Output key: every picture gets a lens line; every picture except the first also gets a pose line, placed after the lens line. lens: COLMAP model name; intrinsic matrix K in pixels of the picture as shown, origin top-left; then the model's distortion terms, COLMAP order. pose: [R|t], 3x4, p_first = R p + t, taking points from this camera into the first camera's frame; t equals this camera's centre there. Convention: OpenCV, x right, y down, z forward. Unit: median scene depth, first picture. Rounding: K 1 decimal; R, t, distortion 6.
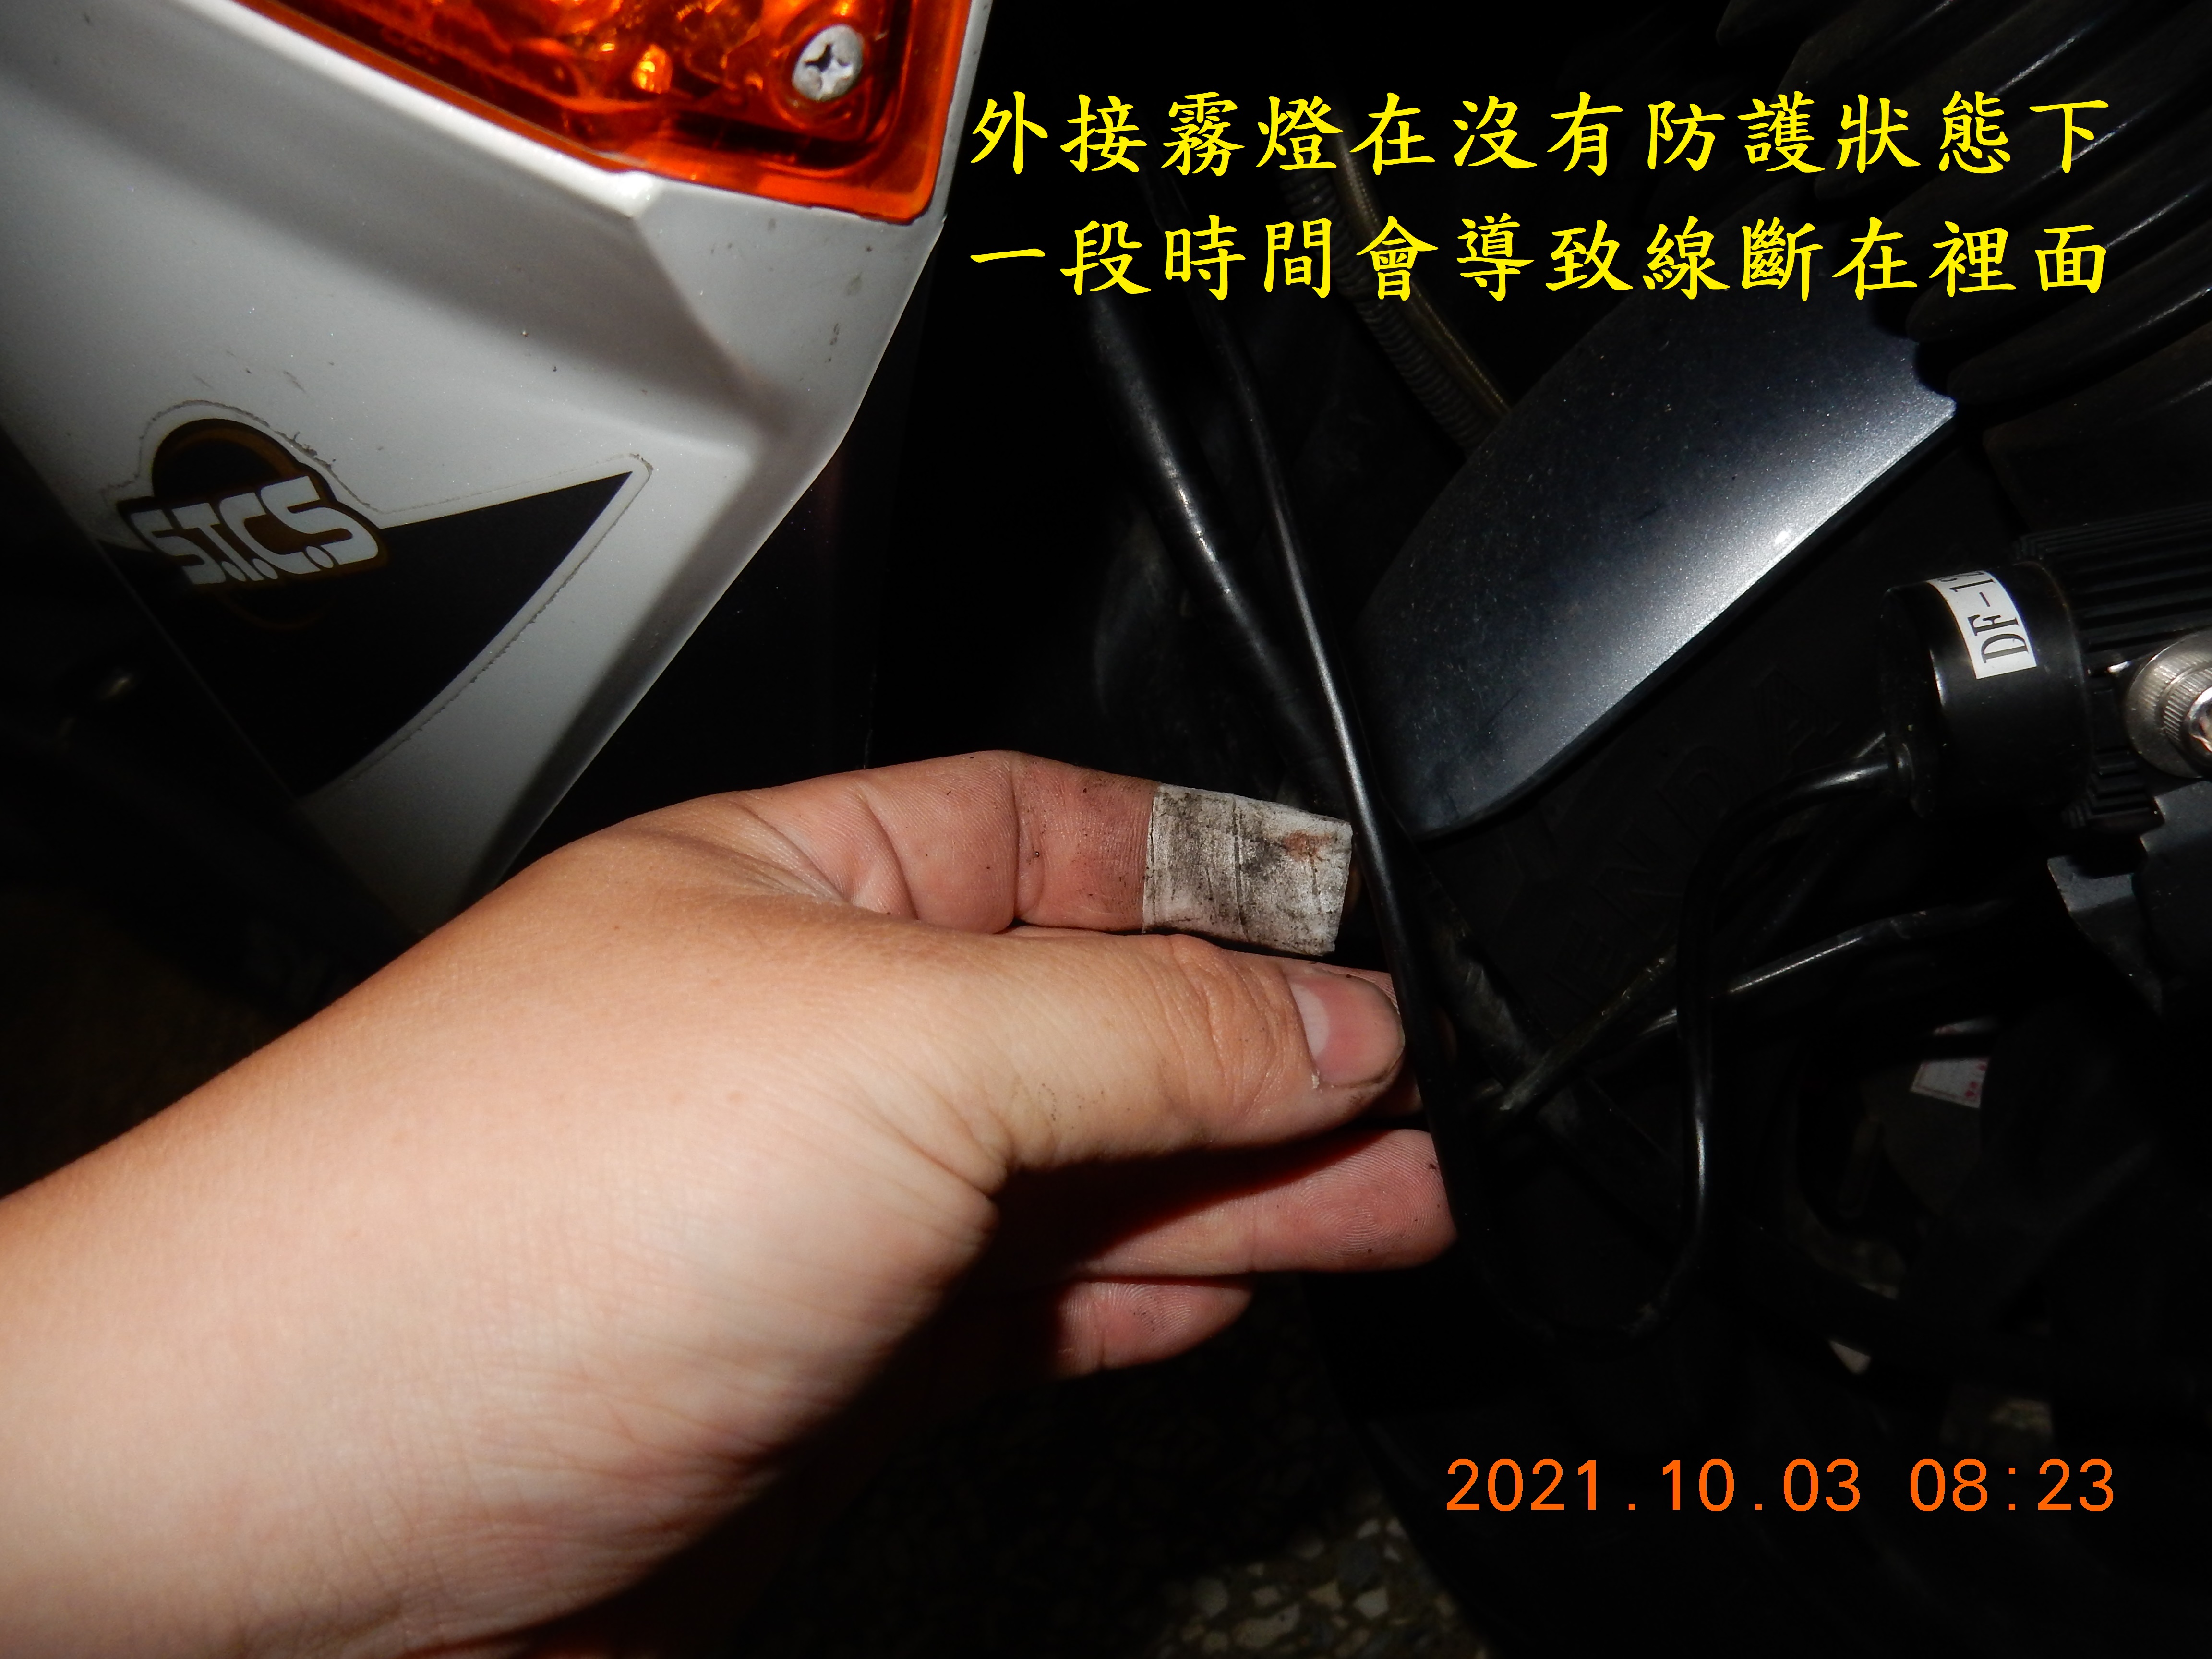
lens RADIAL K [[1637.1, 0, 1106.0], [0, 1637.1, 829.5], [0, 0, 1]] dist [0.055615, 0.000553]
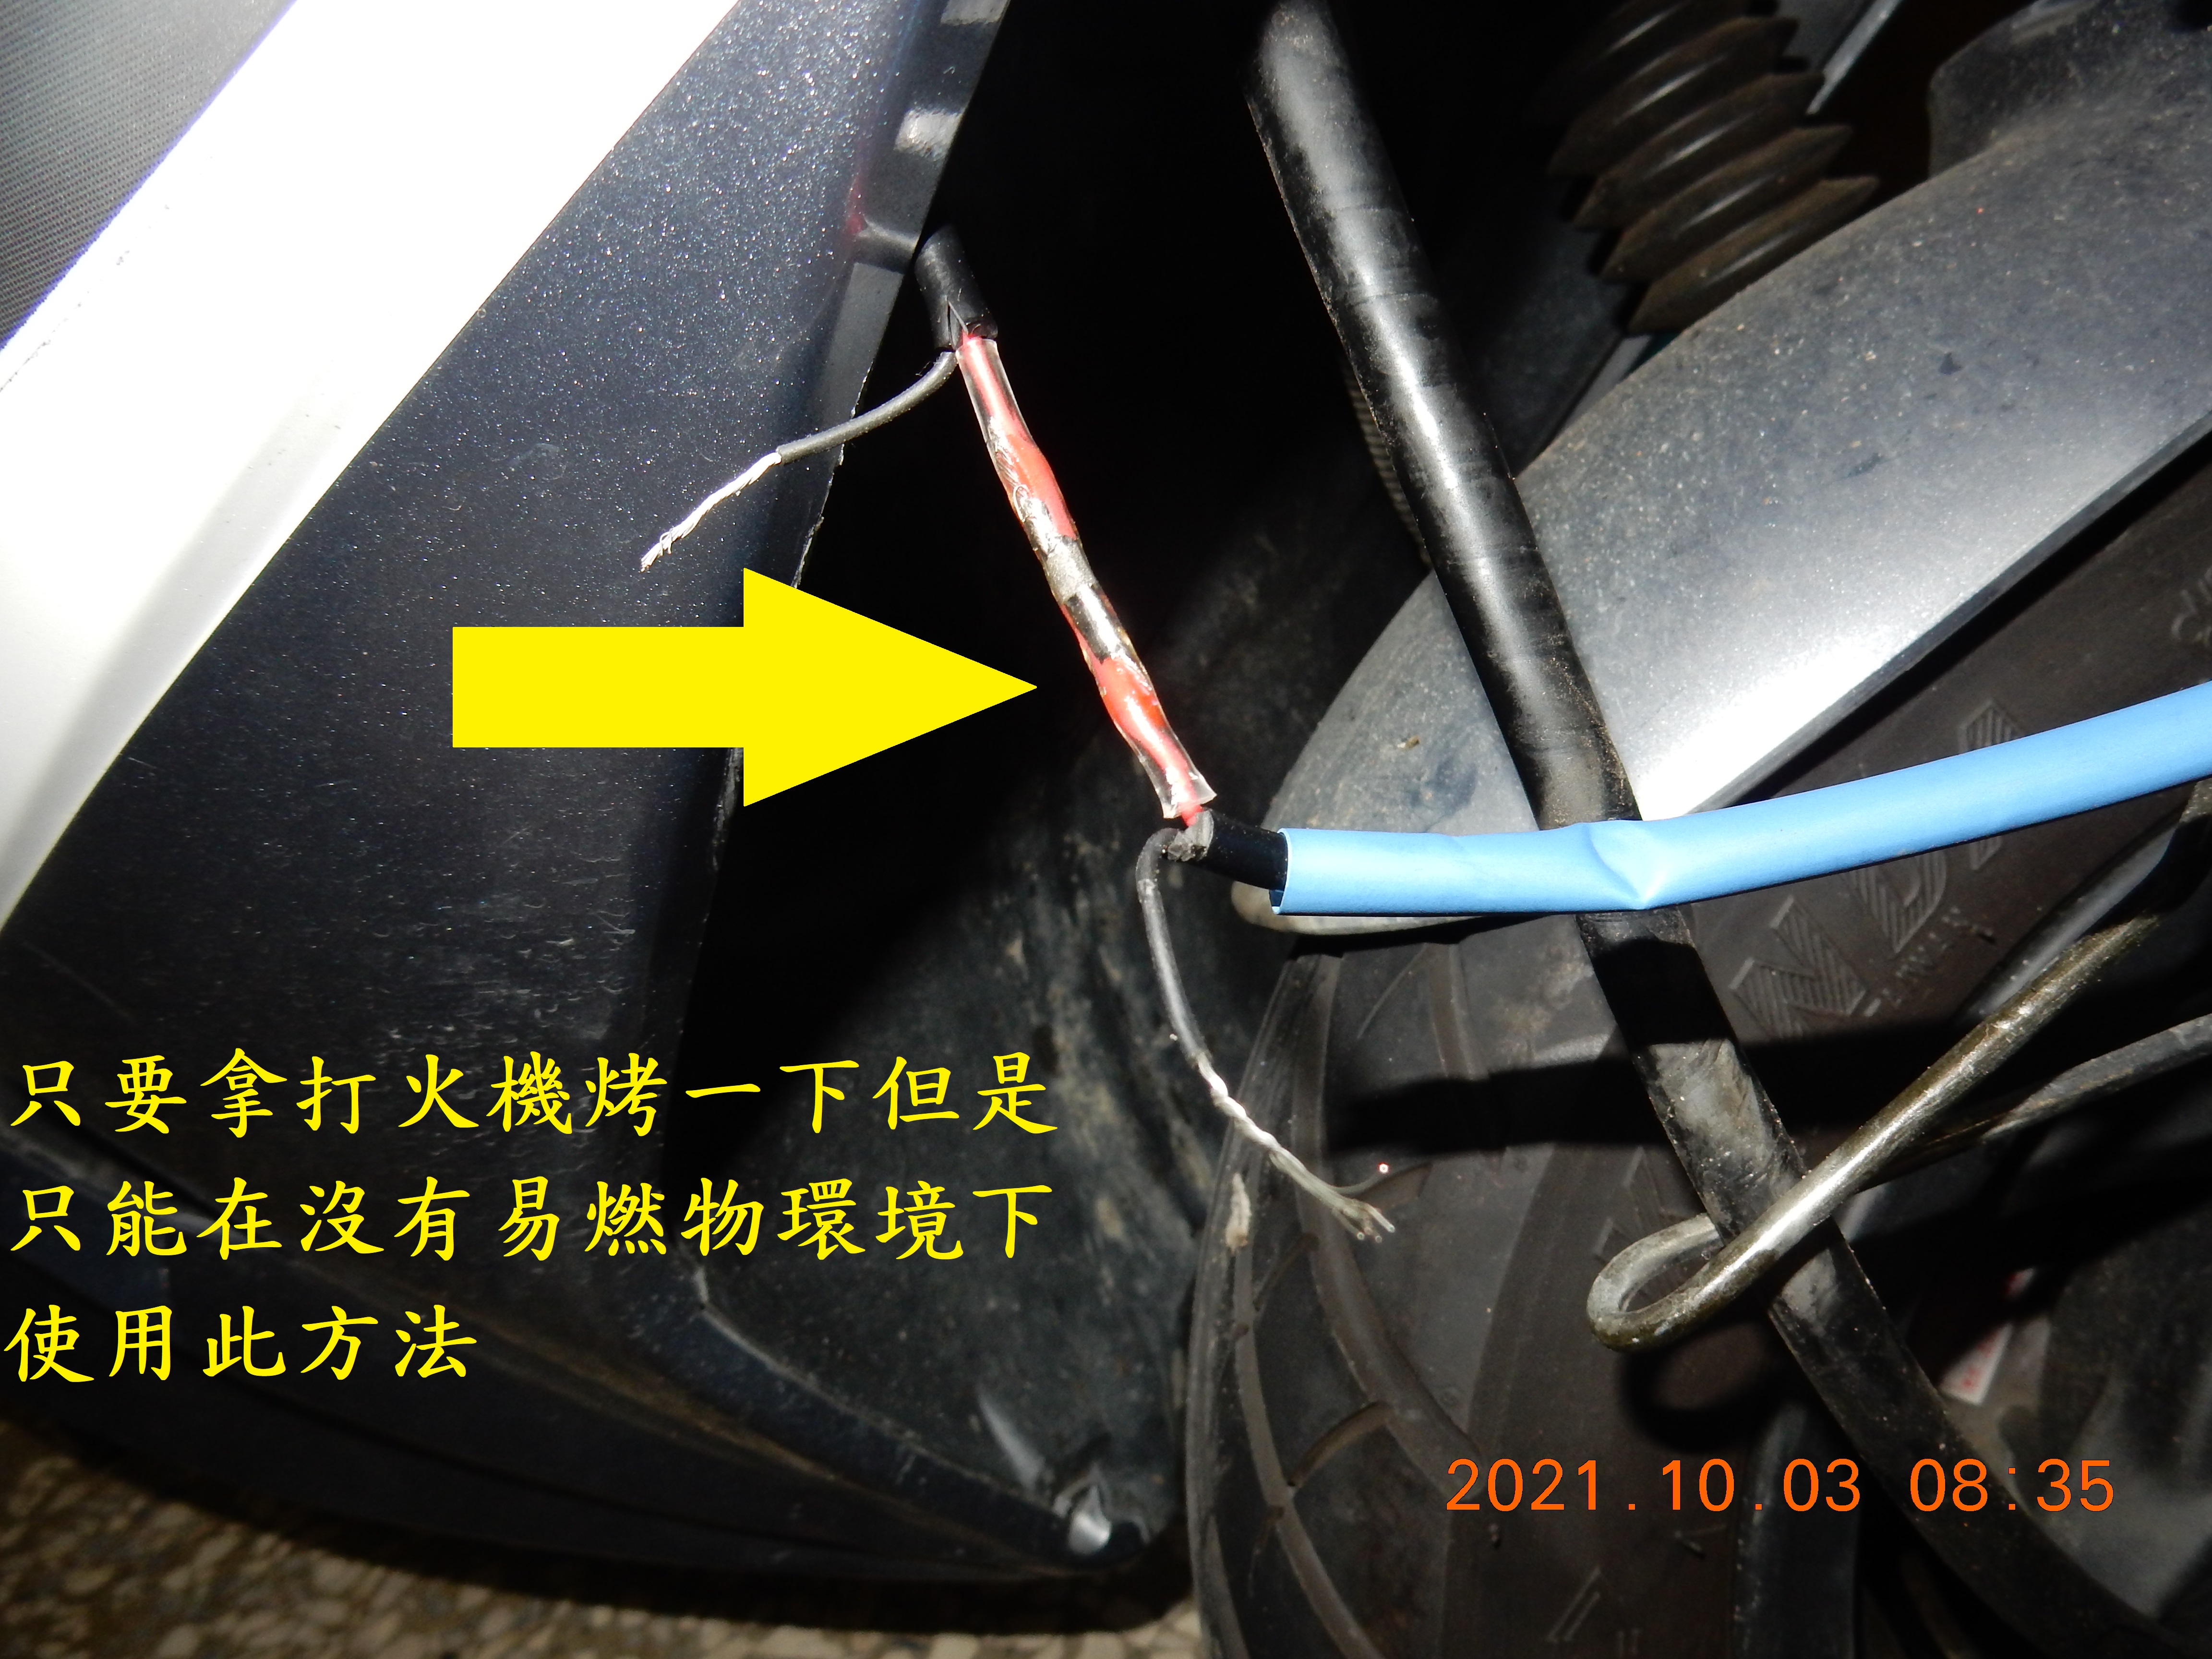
lens RADIAL K [[1638.7, 0, 1093.6], [0, 1638.7, 820.9], [0, 0, 1]] dist [0.024761, -0.018574]
pose [[0.973894, 0.120286, 0.192513, -0.136109], [-0.074535, 0.970492, -0.229323, 0.160567], [-0.214417, 0.208987, 0.954123, 0.391439]]
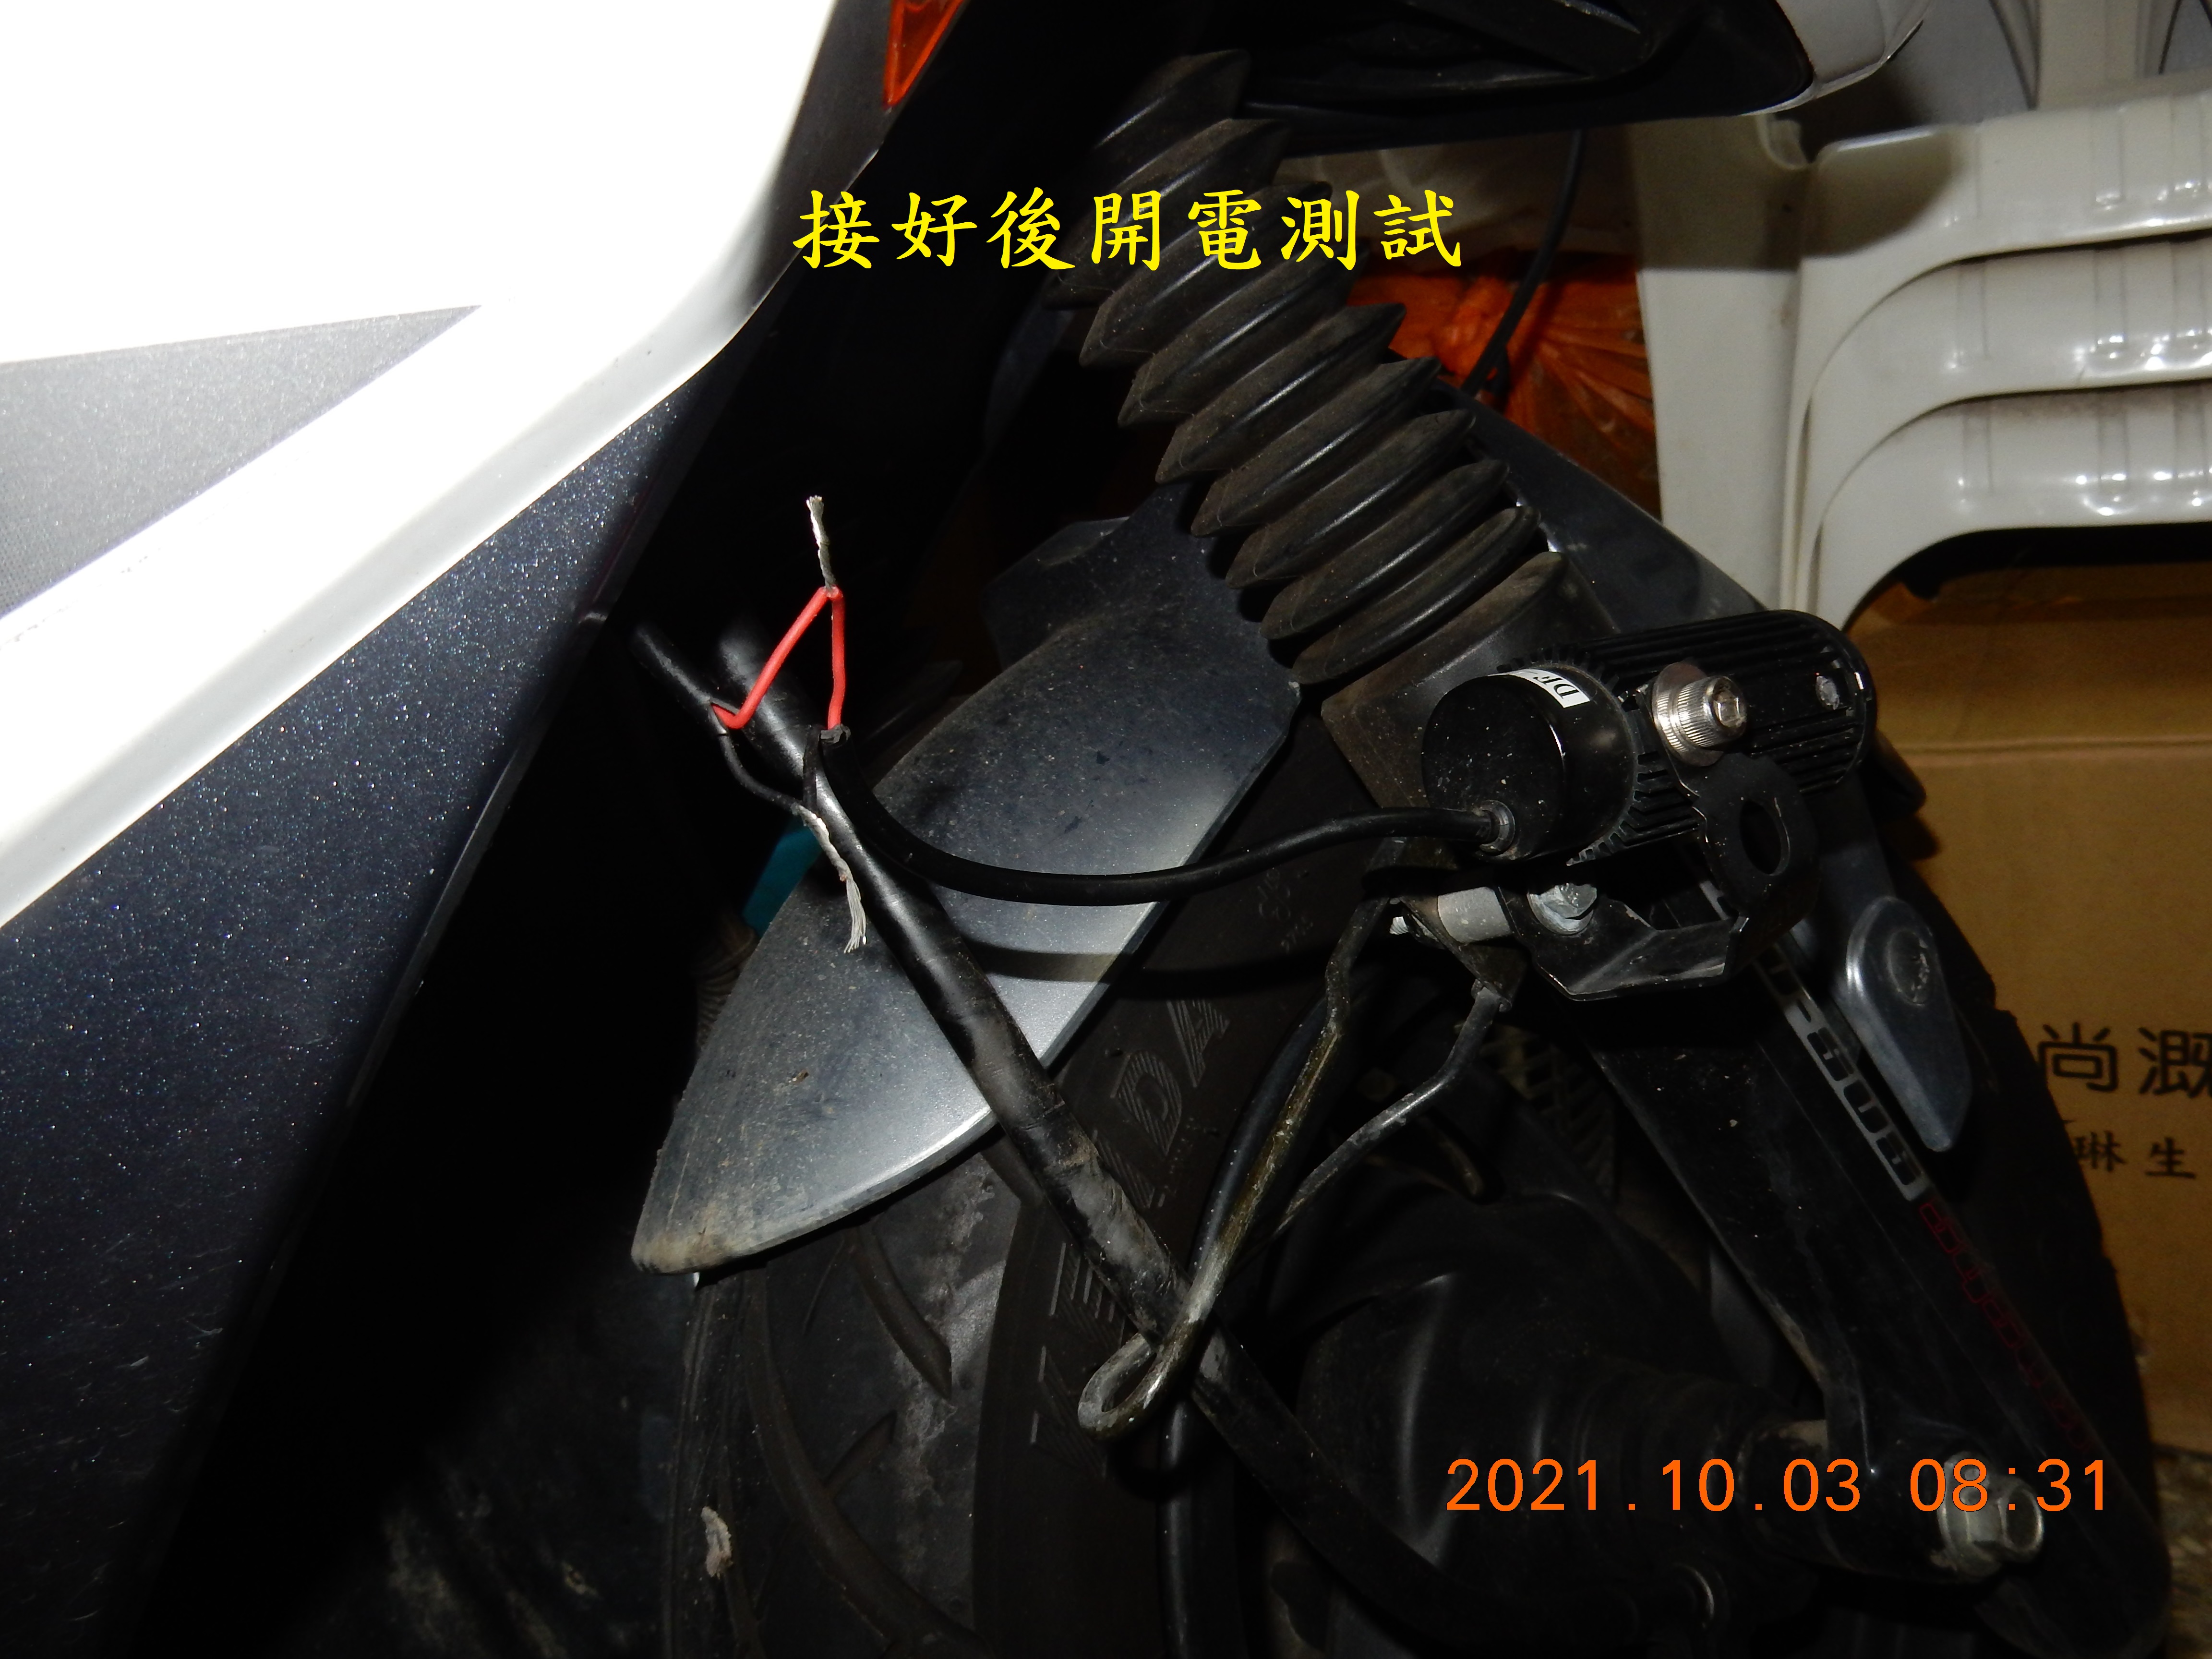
lens RADIAL K [[1666.5, 0, 1082.0], [0, 1666.5, 804.2], [0, 0, 1]] dist [-0.001338, 0.003629]
pose [[0.746619, 0.099444, 0.657777, -0.401130], [0.287338, 0.843571, -0.453679, 0.303047], [-0.599997, 0.527730, 0.601252, 0.313304]]
